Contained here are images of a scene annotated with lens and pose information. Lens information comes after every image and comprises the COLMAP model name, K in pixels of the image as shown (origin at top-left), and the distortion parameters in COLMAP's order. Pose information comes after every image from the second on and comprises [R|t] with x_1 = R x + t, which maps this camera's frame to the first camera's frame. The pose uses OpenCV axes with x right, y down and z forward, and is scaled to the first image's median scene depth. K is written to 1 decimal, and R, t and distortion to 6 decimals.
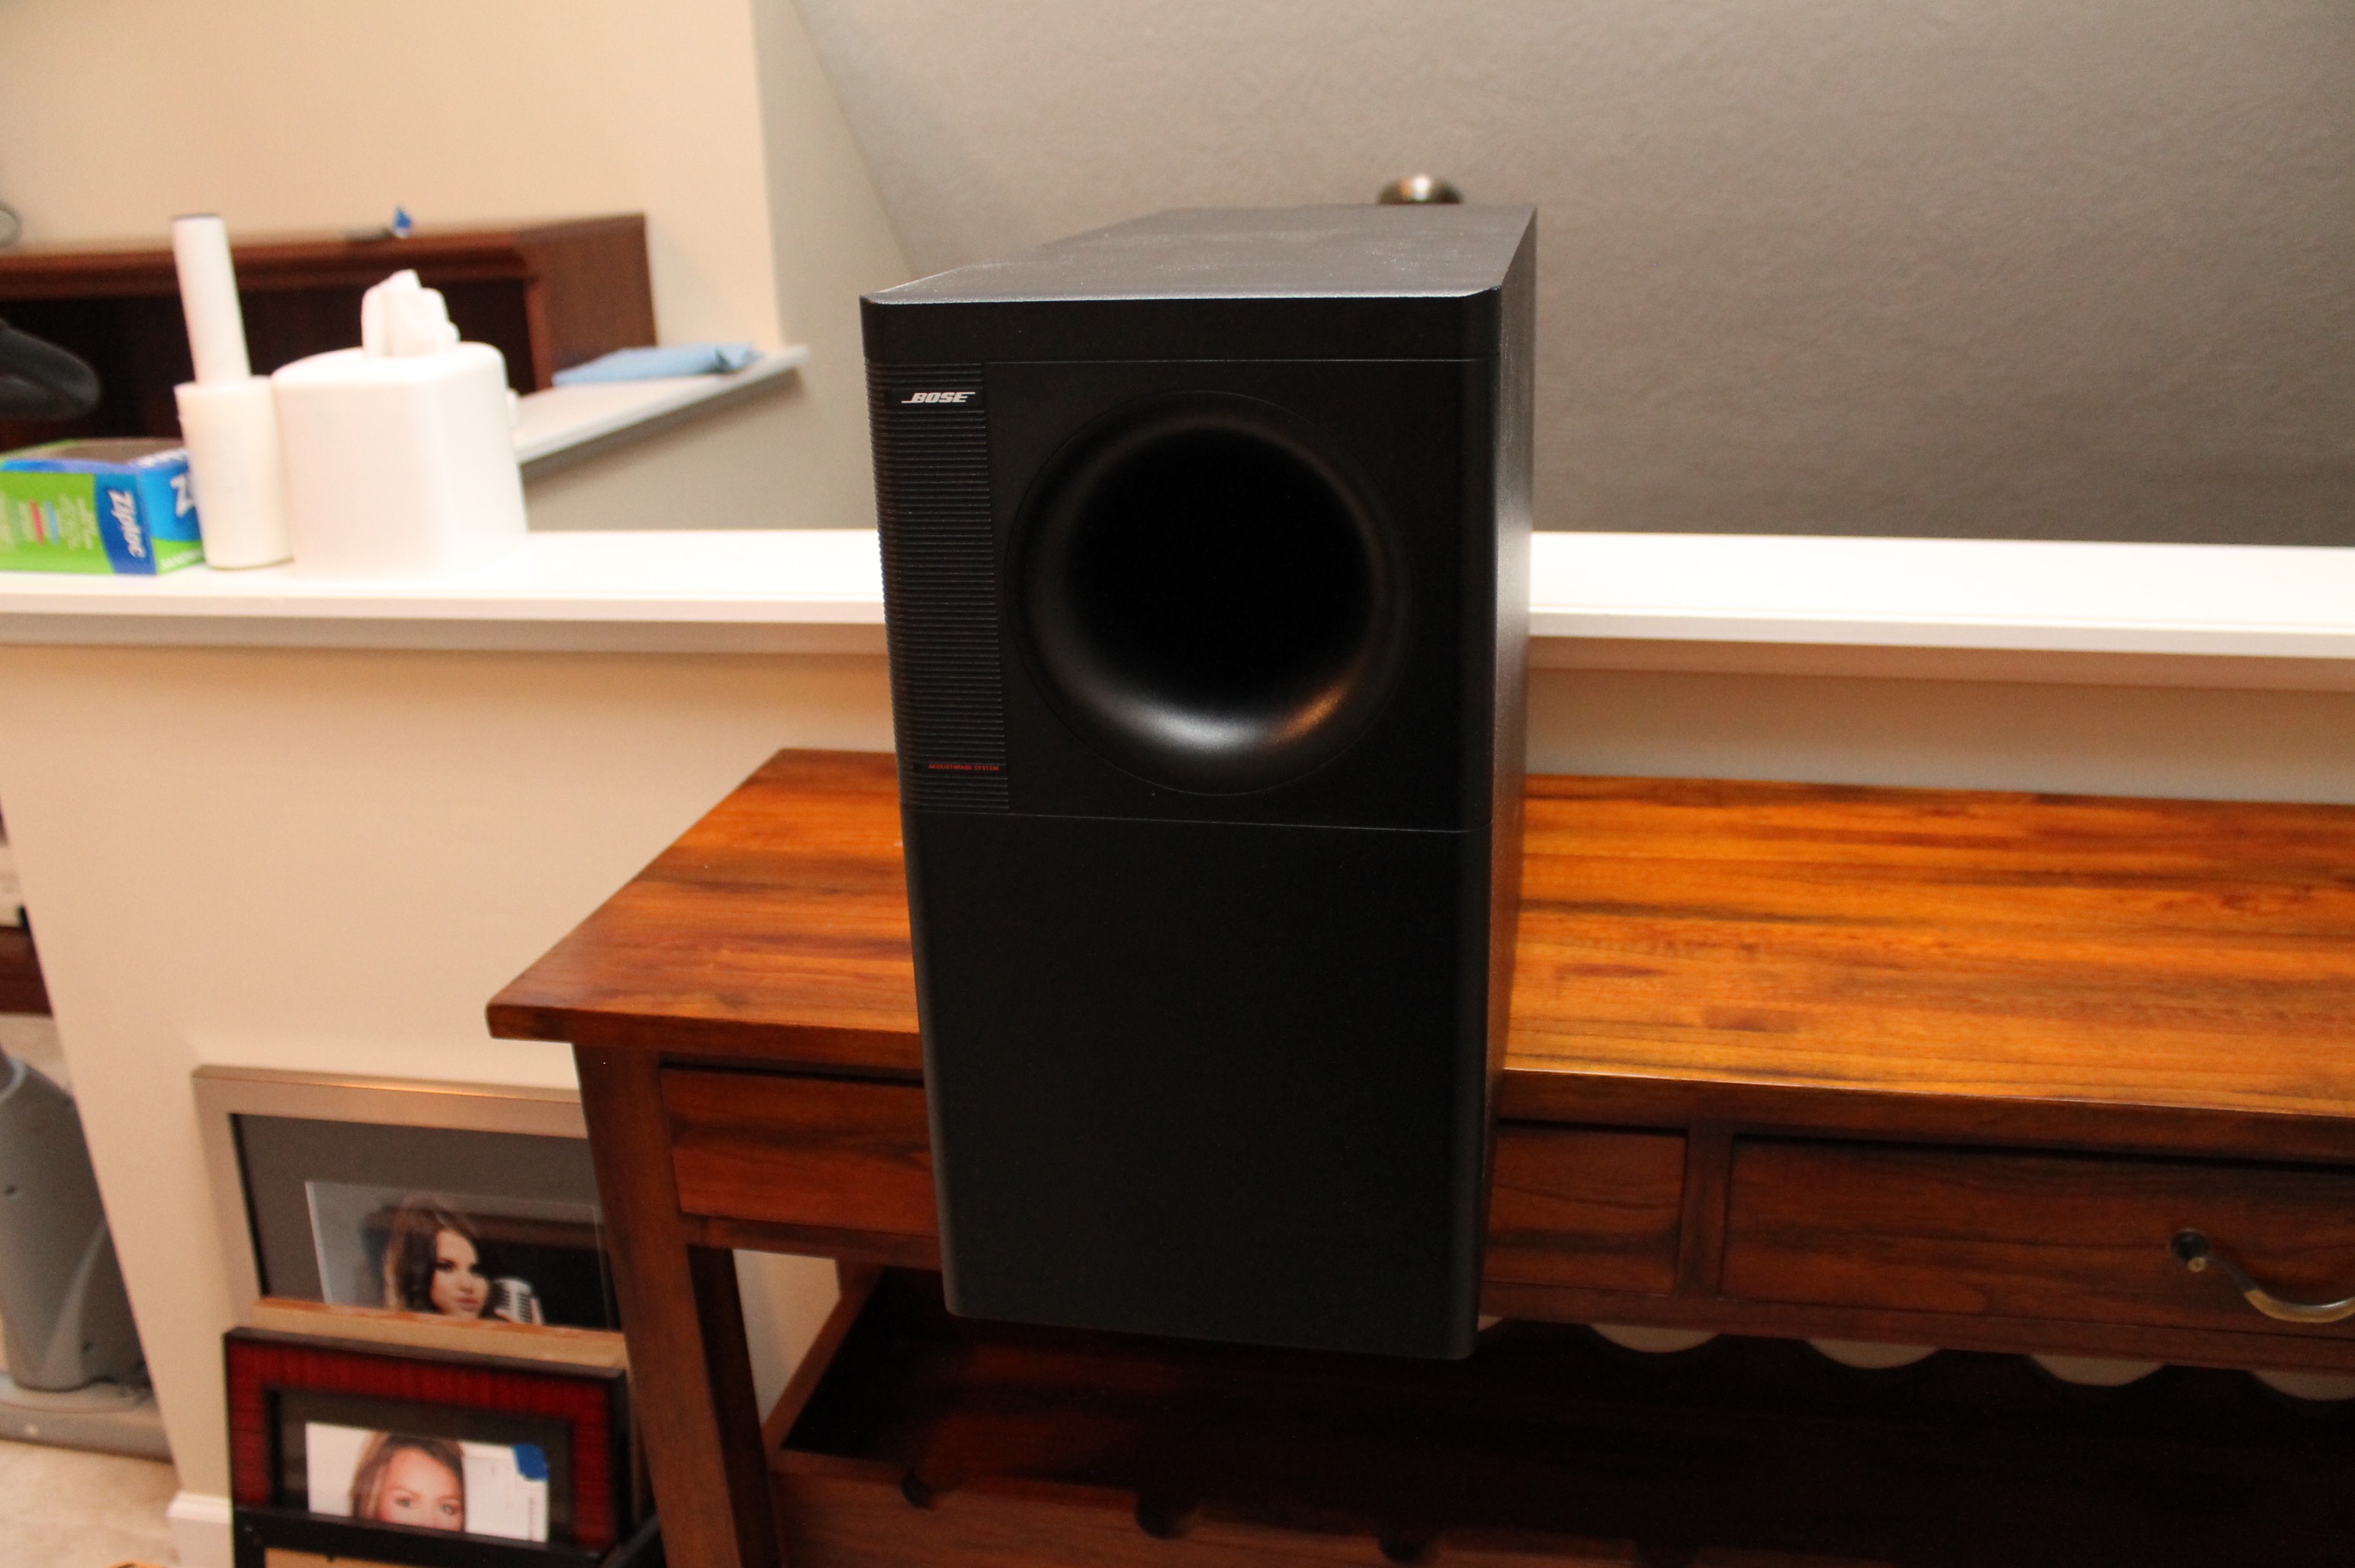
lens RADIAL K [[1962.0, 0, 1177.8], [0, 1962.0, 812.9], [0, 0, 1]] dist [-0.091879, 0.007795]
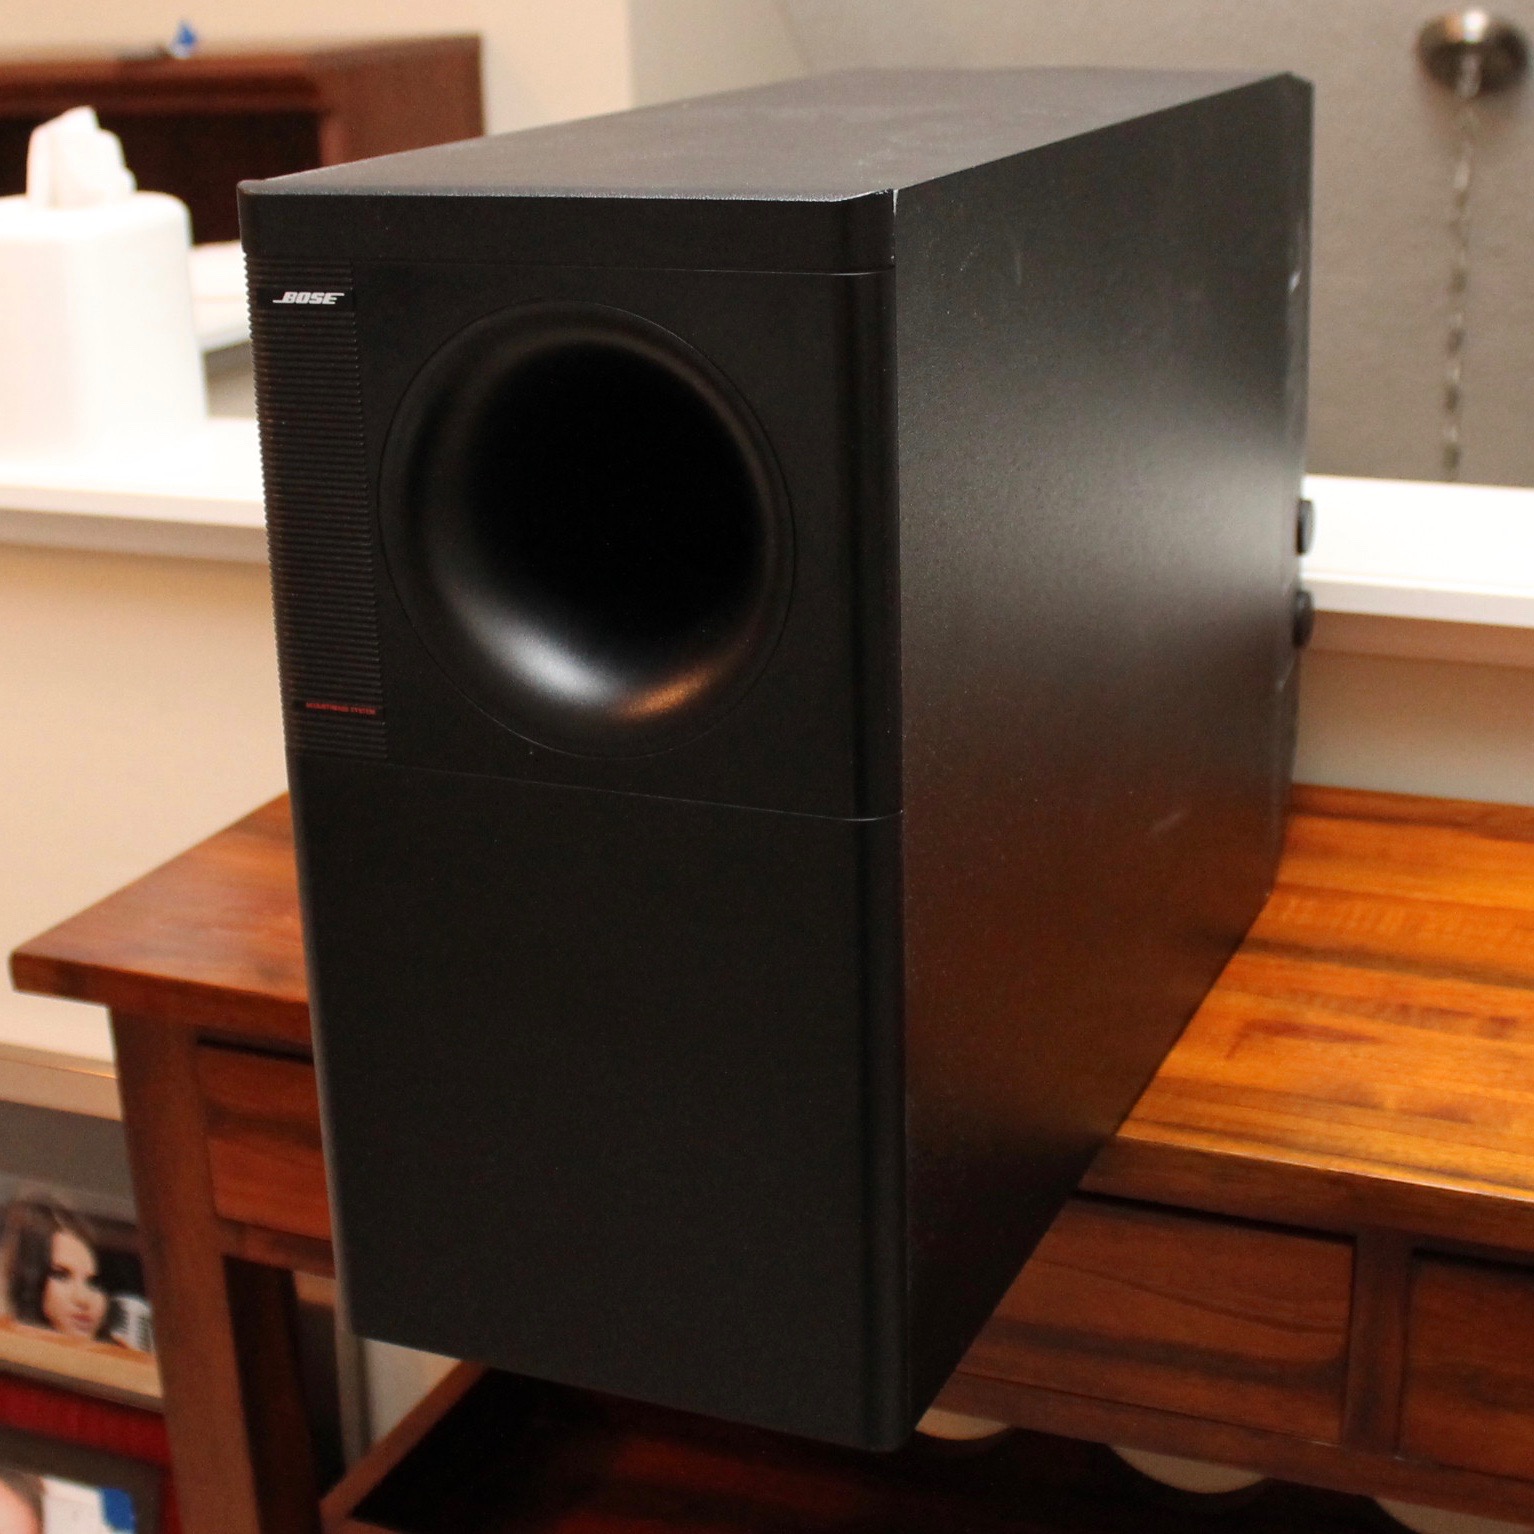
lens RADIAL K [[2574.0, 0, 767.0], [0, 2574.0, 767.0], [0, 0, 1]] dist [-0.014232, -0.392872]
pose [[0.977342, 0.072864, -0.198728, 0.194830], [-0.076389, 0.997027, -0.010120, 0.000326], [0.197400, 0.025071, 0.980002, -0.070766]]
